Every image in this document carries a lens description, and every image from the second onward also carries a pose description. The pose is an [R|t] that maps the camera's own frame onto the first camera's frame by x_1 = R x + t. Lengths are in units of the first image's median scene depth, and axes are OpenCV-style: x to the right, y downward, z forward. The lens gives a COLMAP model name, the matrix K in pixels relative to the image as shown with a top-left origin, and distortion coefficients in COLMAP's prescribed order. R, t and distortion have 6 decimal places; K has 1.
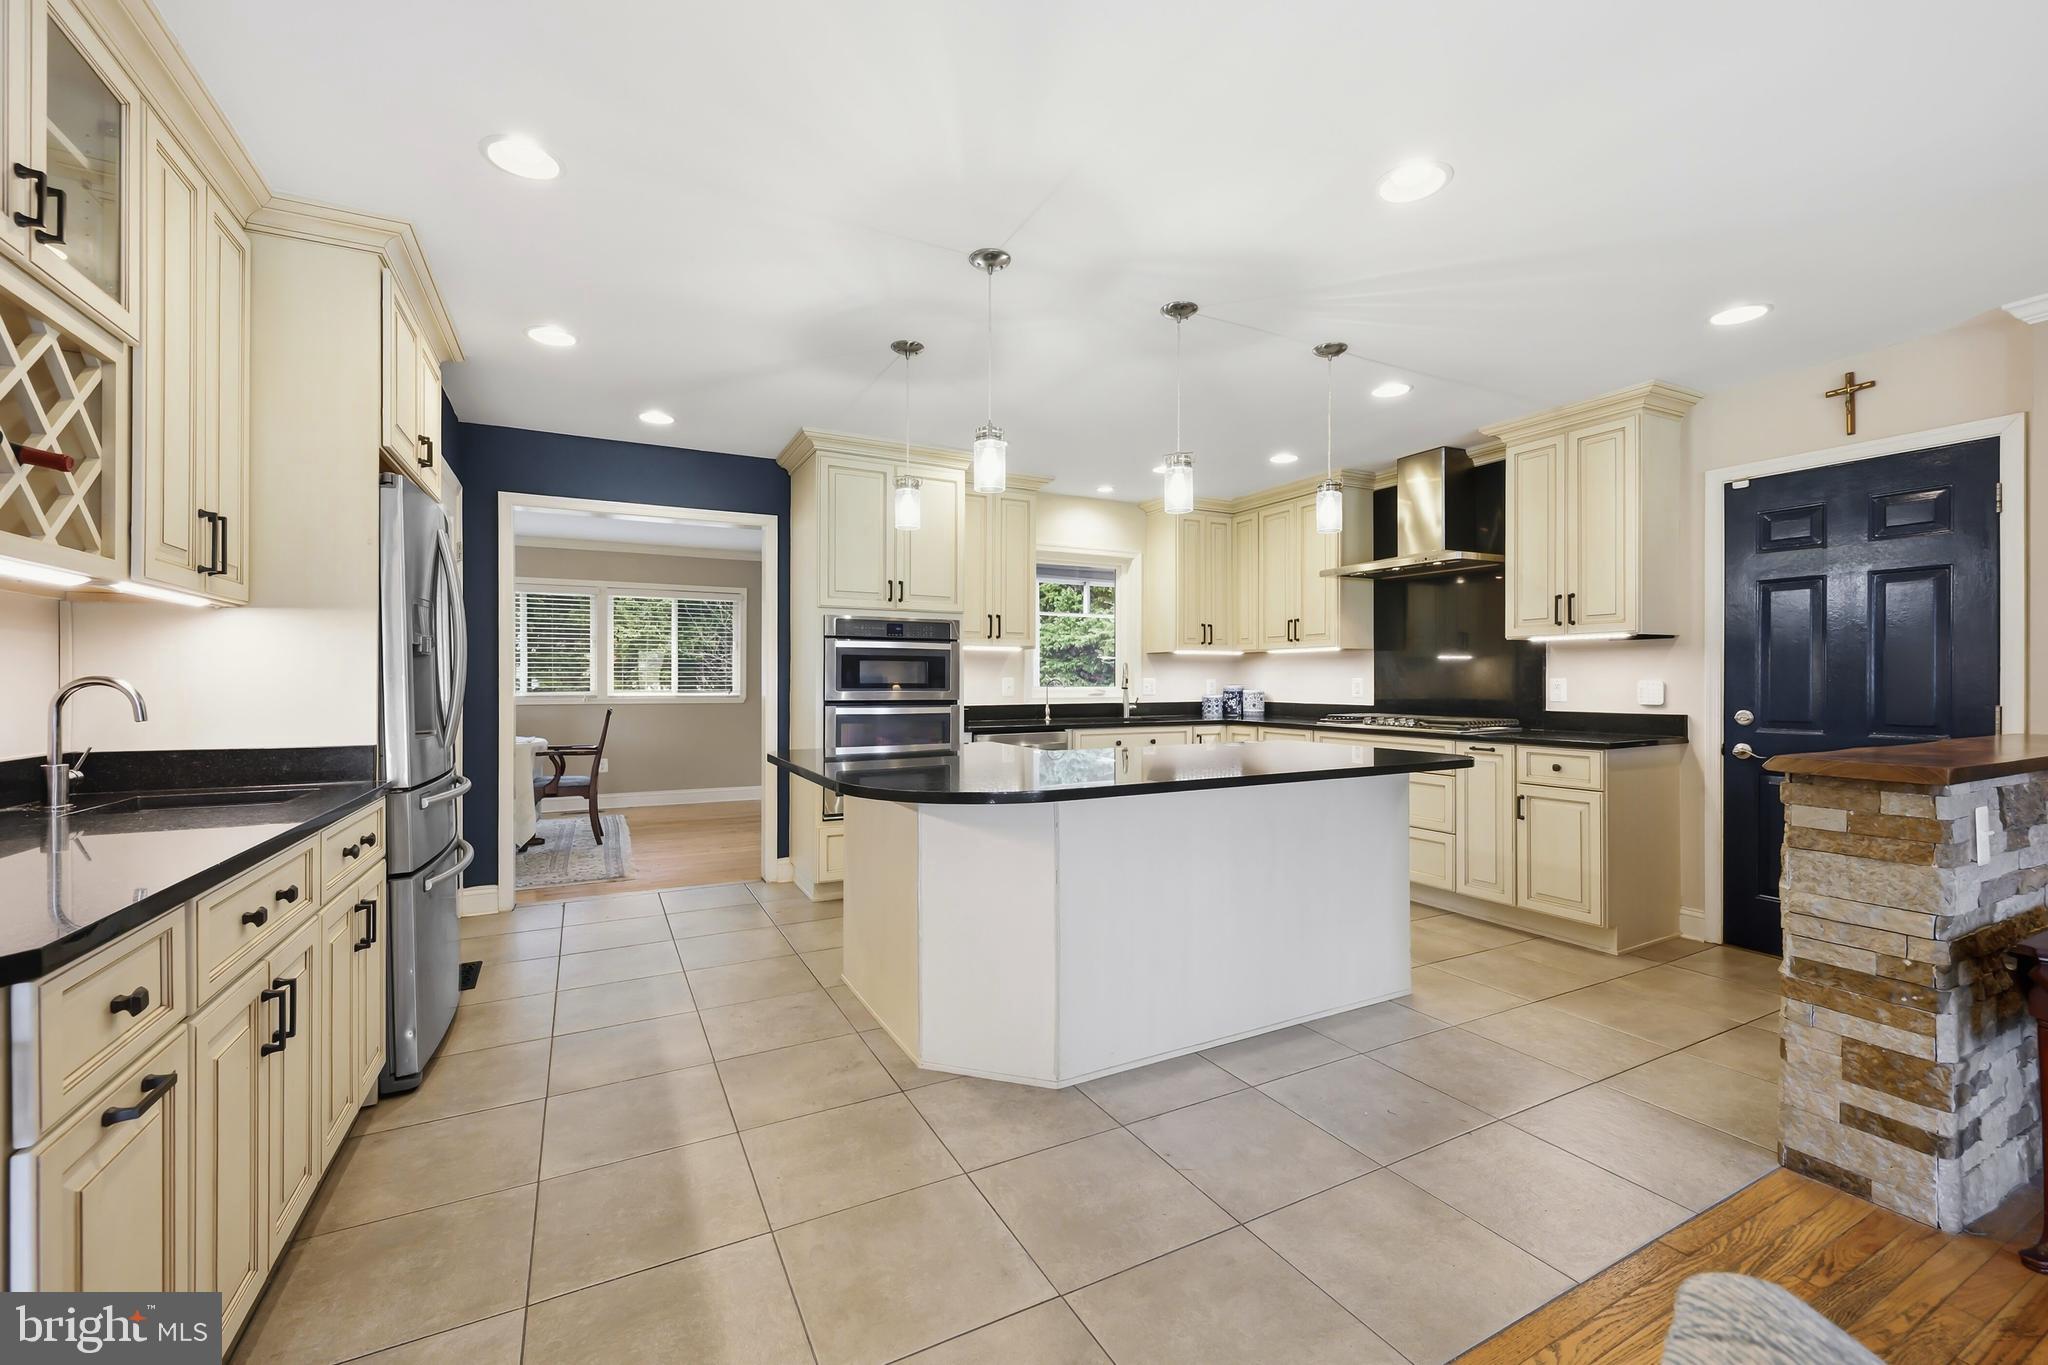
lens RADIAL K [[828.2, 0, 1028.5], [0, 828.2, 683.8], [0, 0, 1]] dist [-0.002072, -0.000365]
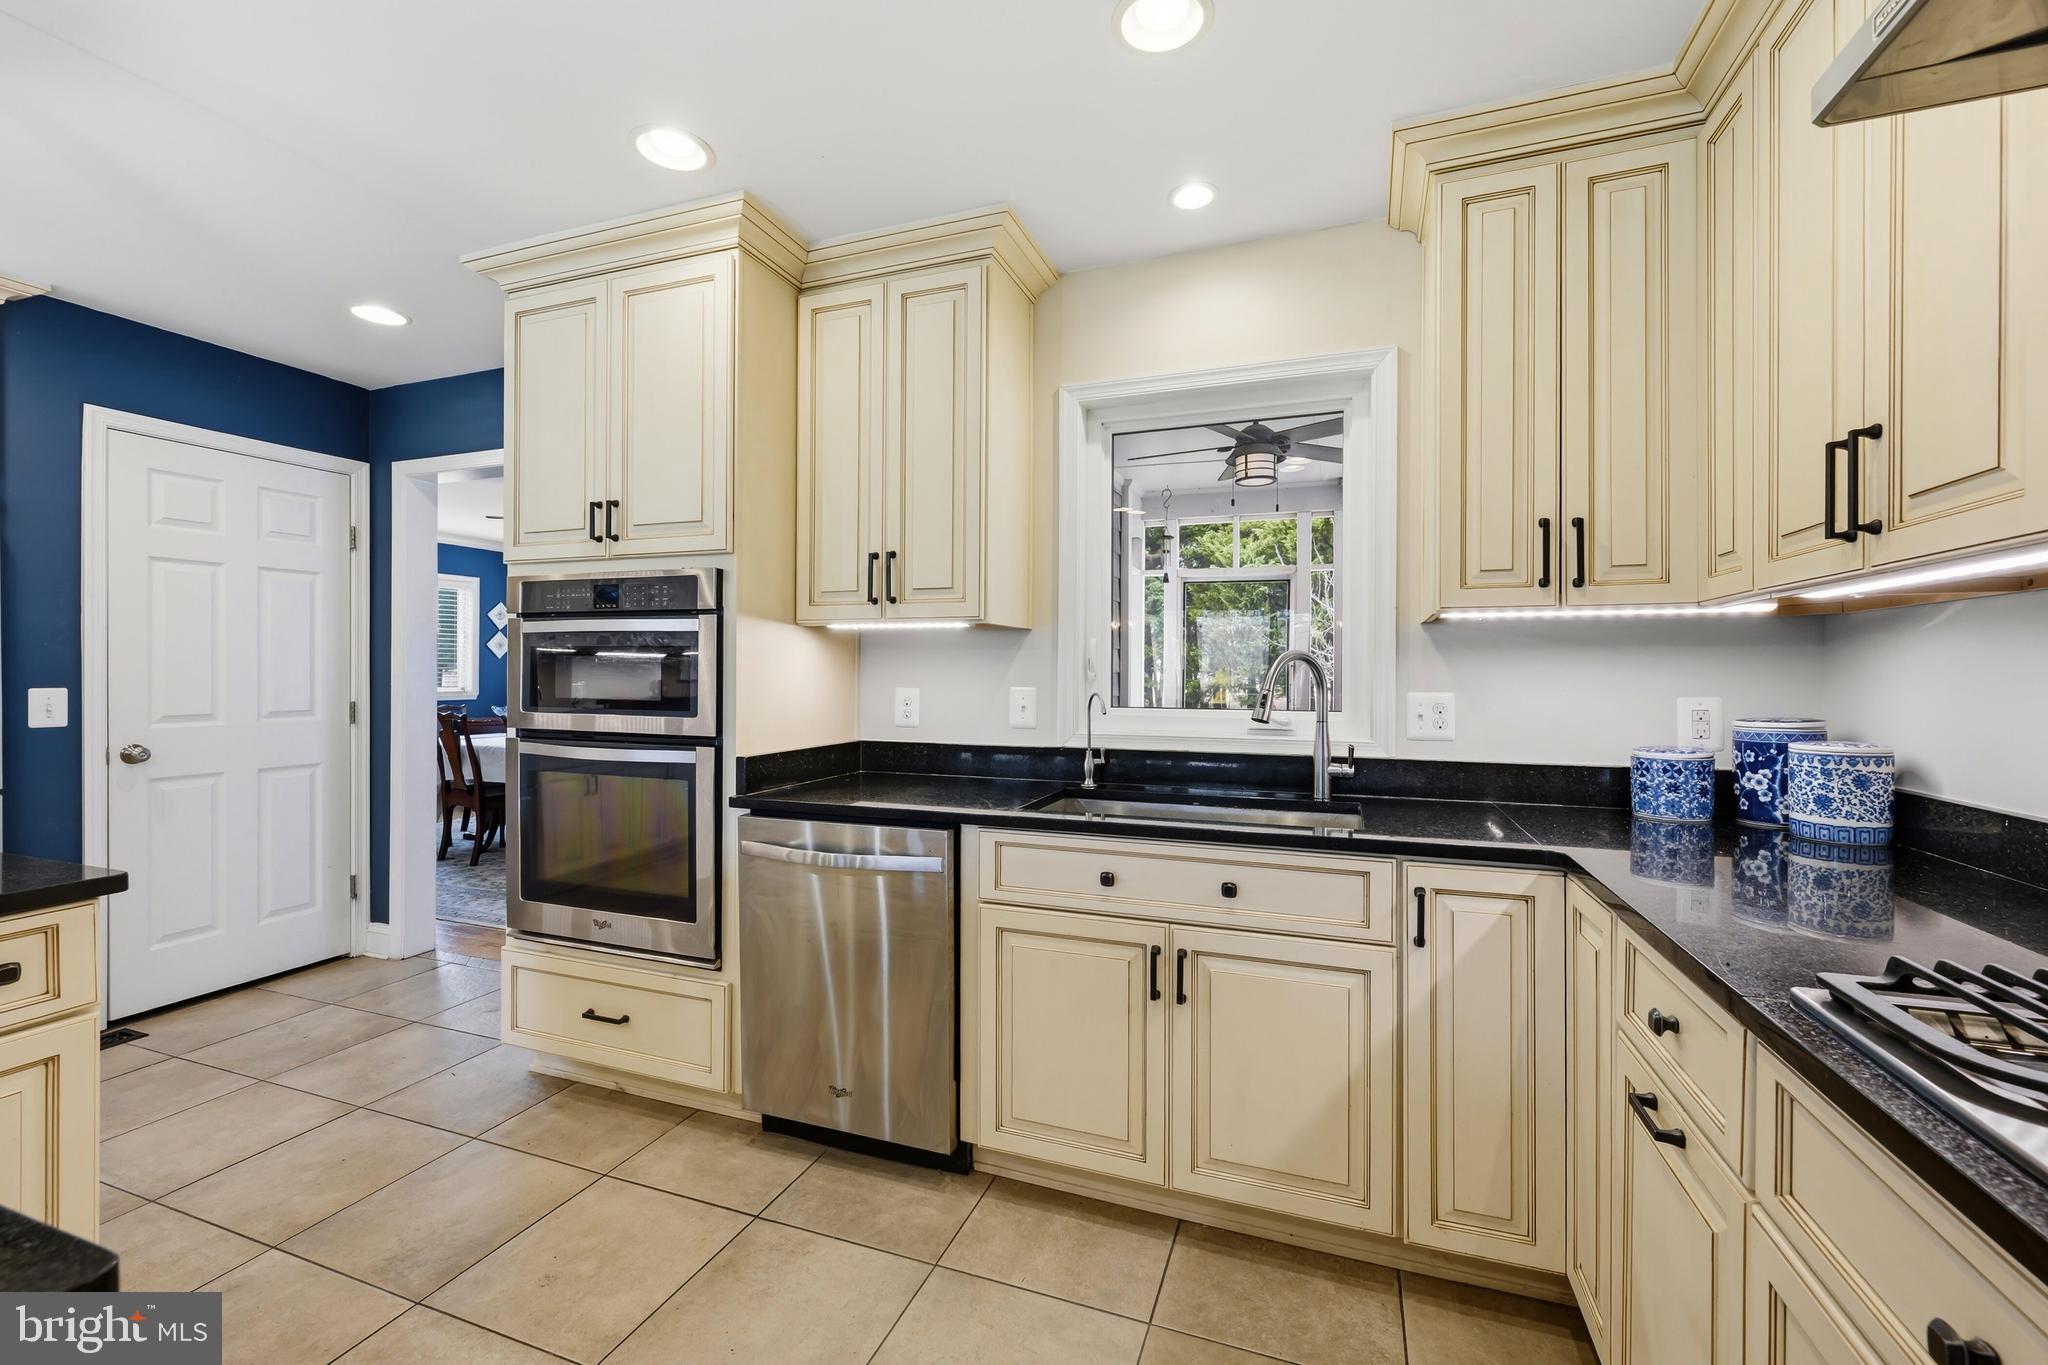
lens RADIAL K [[828.2, 0, 1028.5], [0, 828.2, 683.8], [0, 0, 1]] dist [-0.002072, -0.000365]
pose [[0.671022, 0.013159, -0.741320, 0.419530], [-0.006549, 0.999909, 0.011821, -0.019021], [0.741408, -0.003077, 0.671047, 0.887029]]
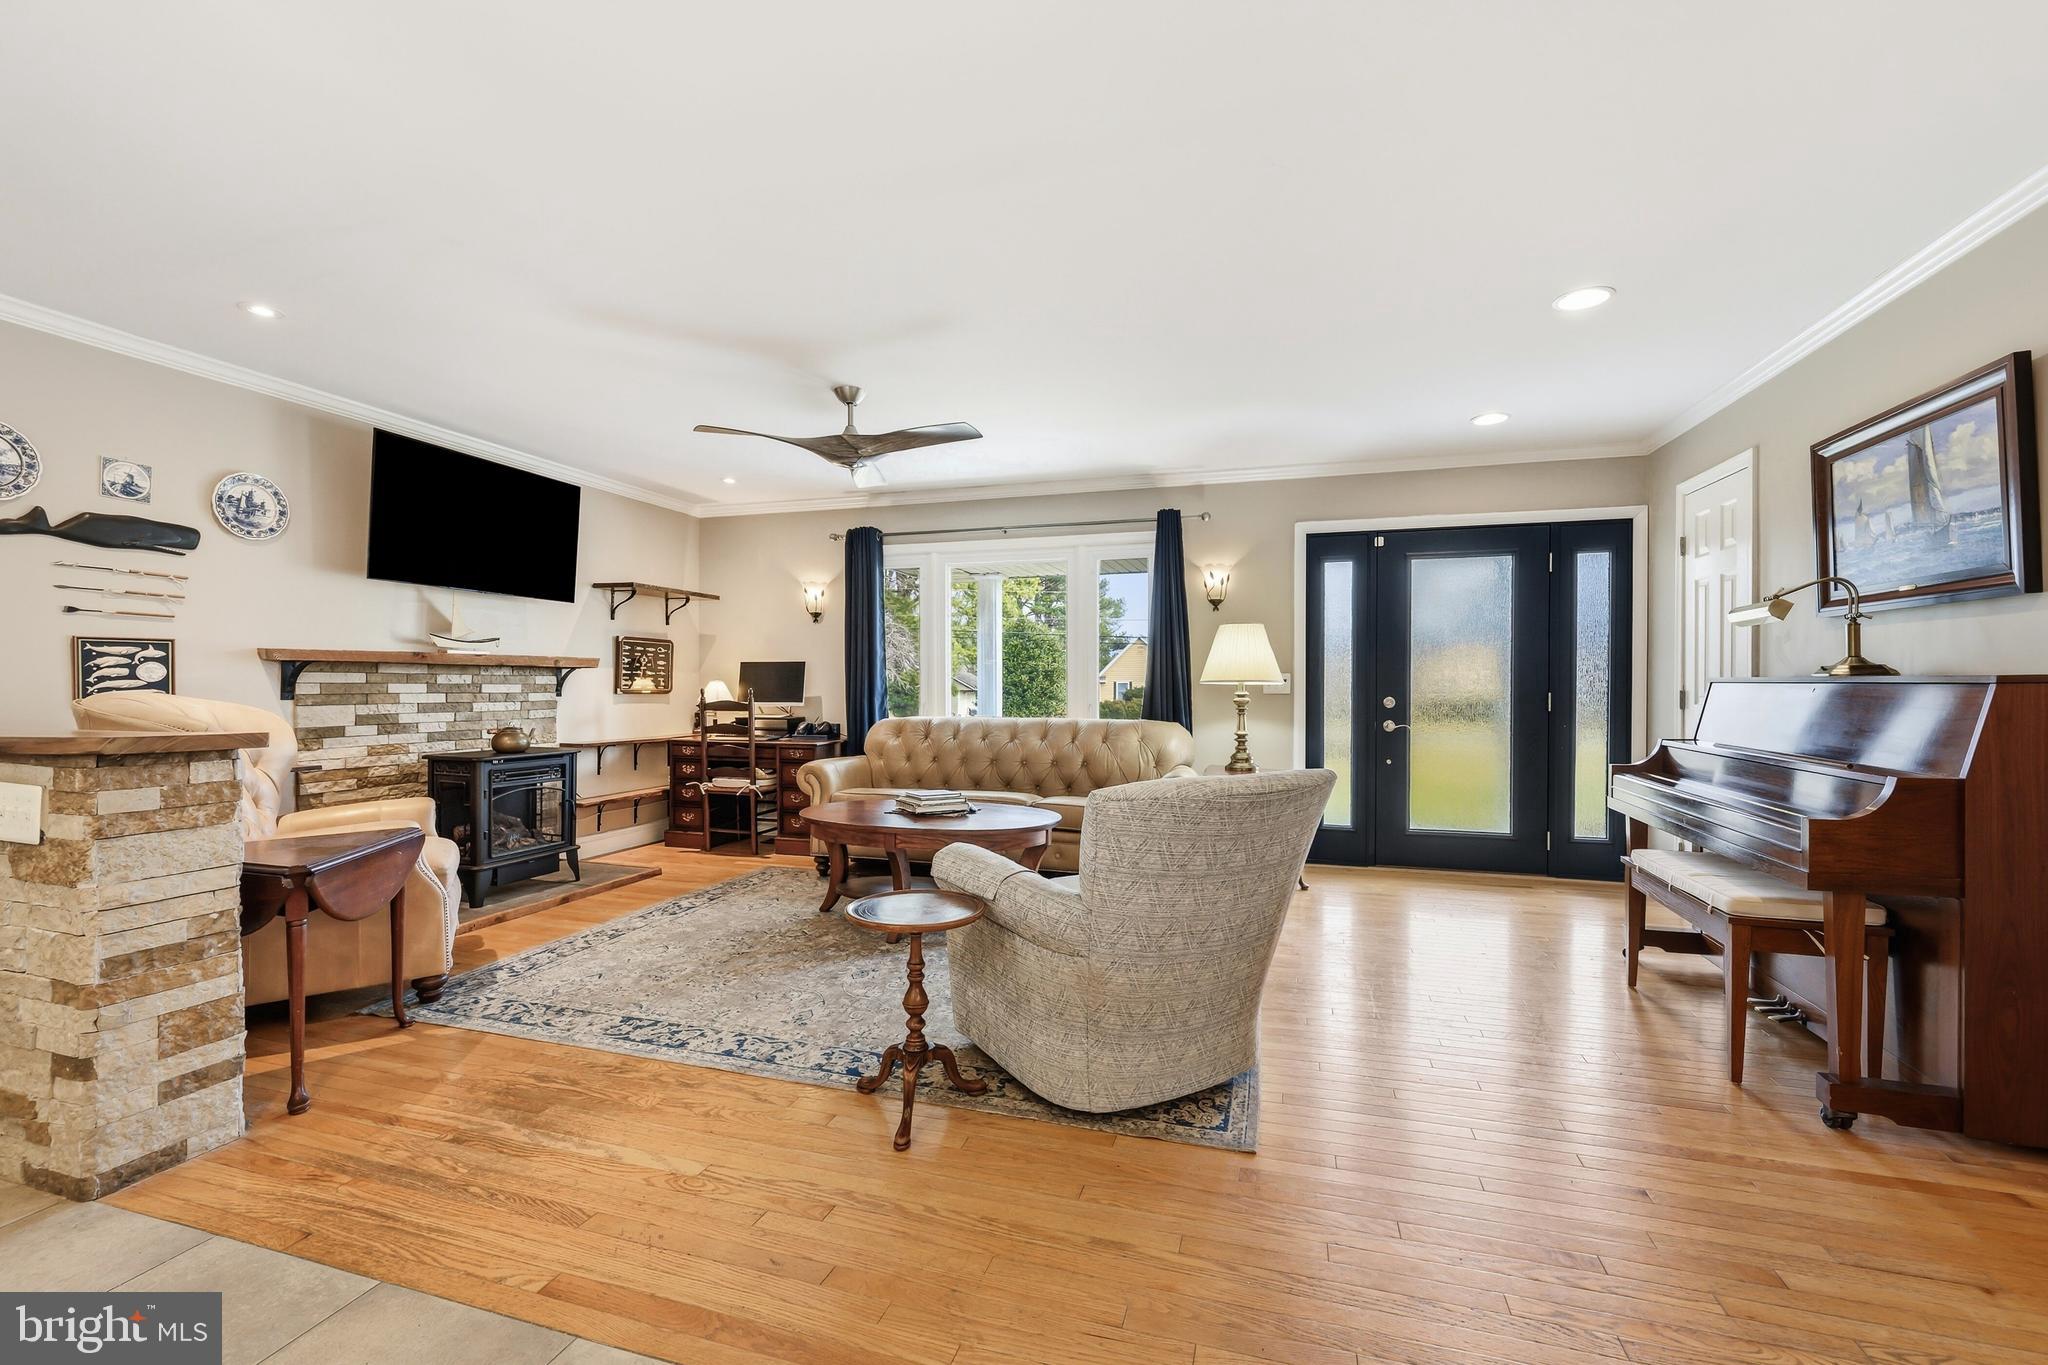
lens RADIAL K [[851.2, 0, 1027.2], [0, 851.2, 685.9], [0, 0, 1]] dist [-0.000652, -0.000640]
pose [[-0.704472, -0.001128, 0.709731, -0.204620], [-0.000241, 0.999999, 0.001350, 0.013586], [-0.709731, 0.000780, -0.704472, 0.431099]]
